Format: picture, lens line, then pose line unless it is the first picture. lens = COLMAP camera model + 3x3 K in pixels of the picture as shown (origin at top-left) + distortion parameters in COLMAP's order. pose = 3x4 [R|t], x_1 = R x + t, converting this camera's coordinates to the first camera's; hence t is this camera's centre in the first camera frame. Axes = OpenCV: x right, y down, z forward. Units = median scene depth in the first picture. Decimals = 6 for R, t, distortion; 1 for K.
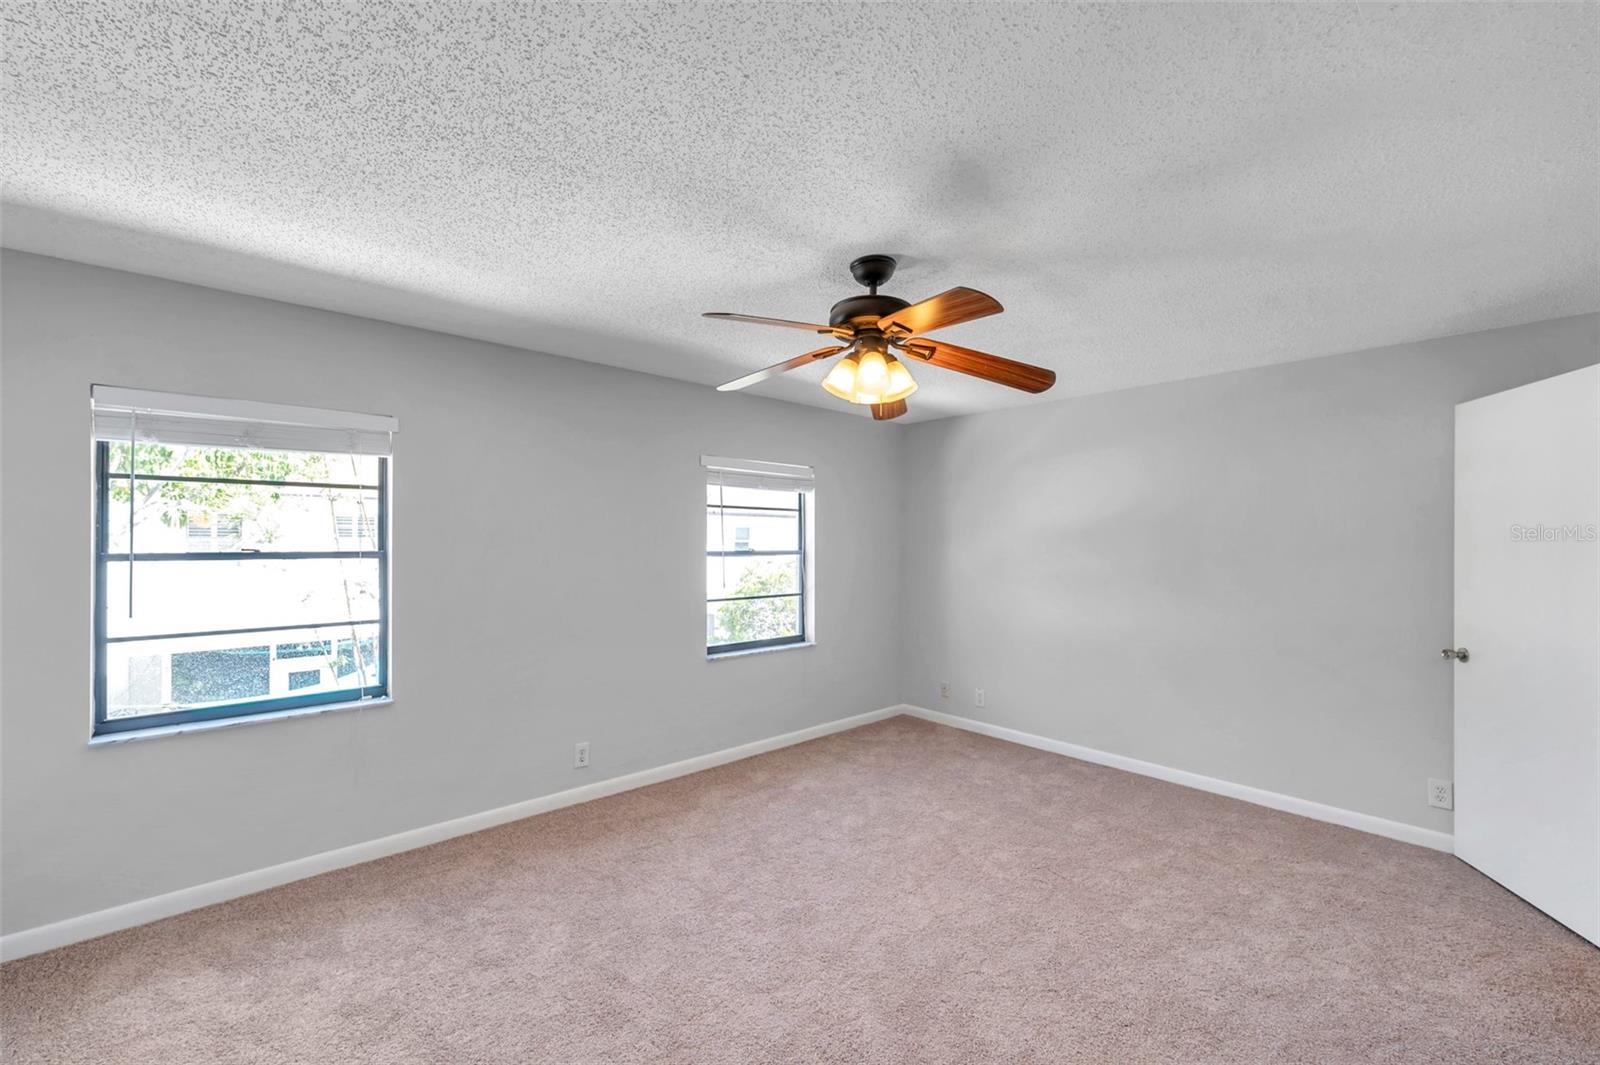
lens RADIAL K [[641.1, 0, 795.5], [0, 641.1, 540.9], [0, 0, 1]] dist [0.005638, 0.000440]
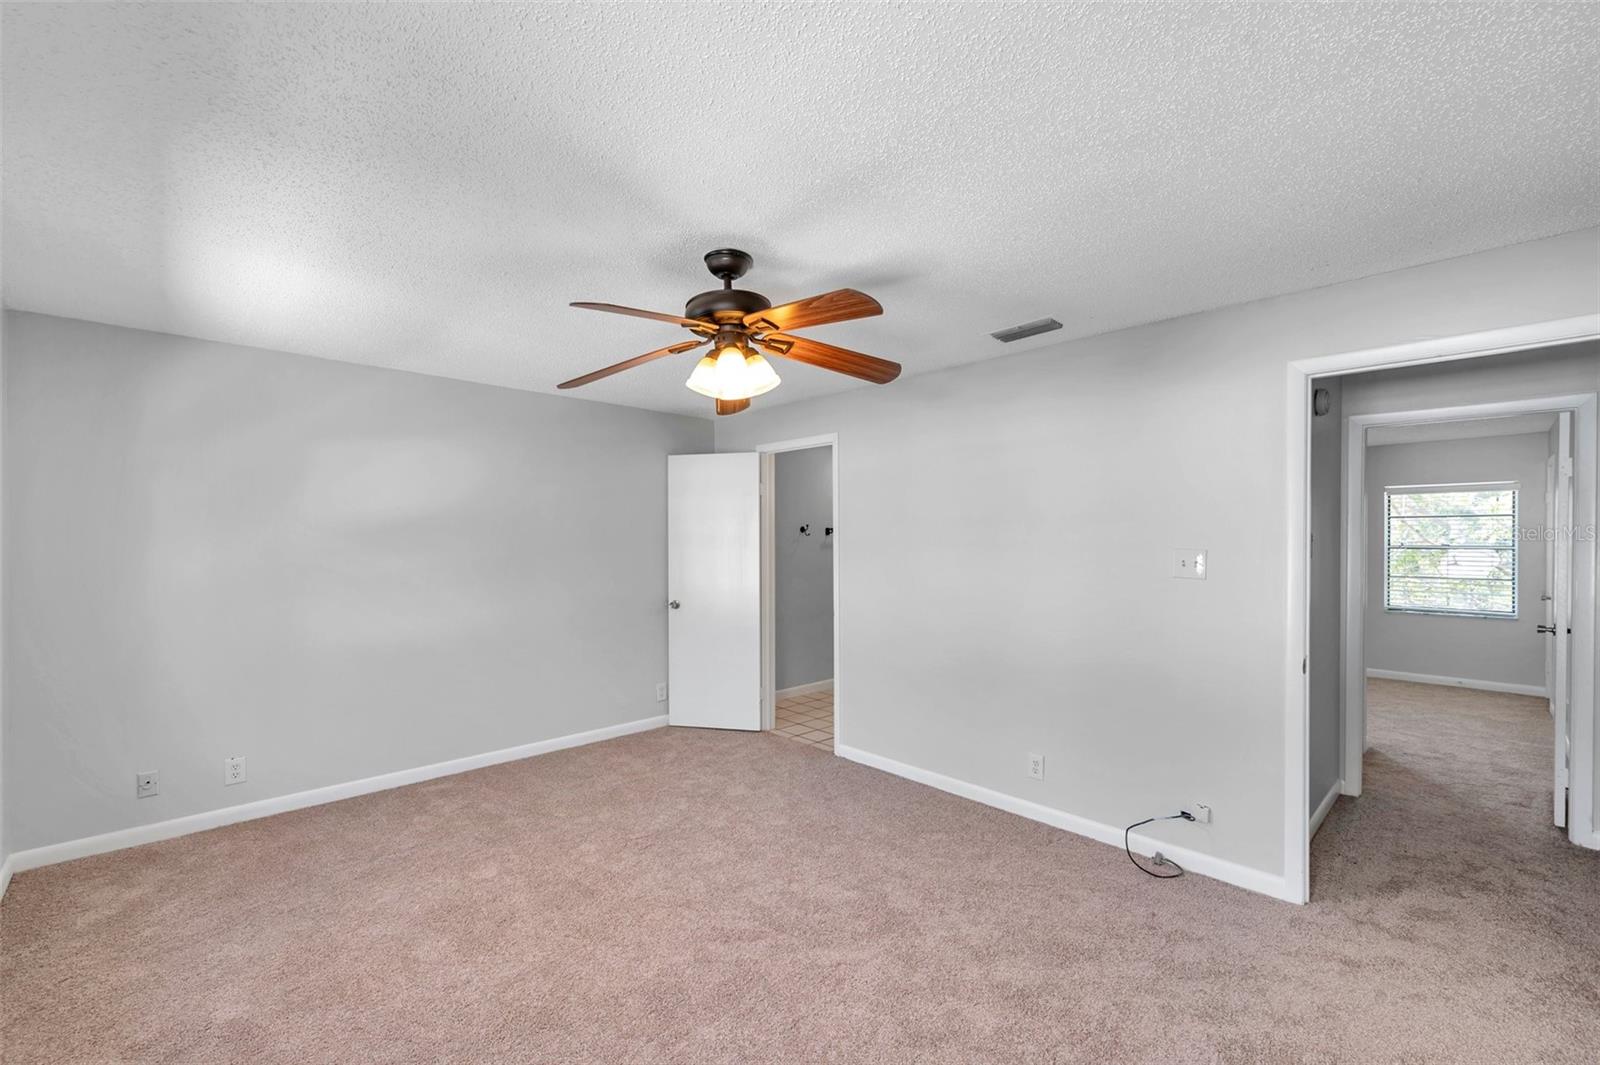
lens RADIAL K [[659.2, 0, 801.2], [0, 659.2, 533.7], [0, 0, 1]] dist [0.005270, 0.001149]
pose [[-0.035192, 0.008510, 0.999344, -0.550932], [-0.006518, 0.999941, -0.008745, 0.002019], [-0.999359, -0.006821, -0.035134, 0.568211]]
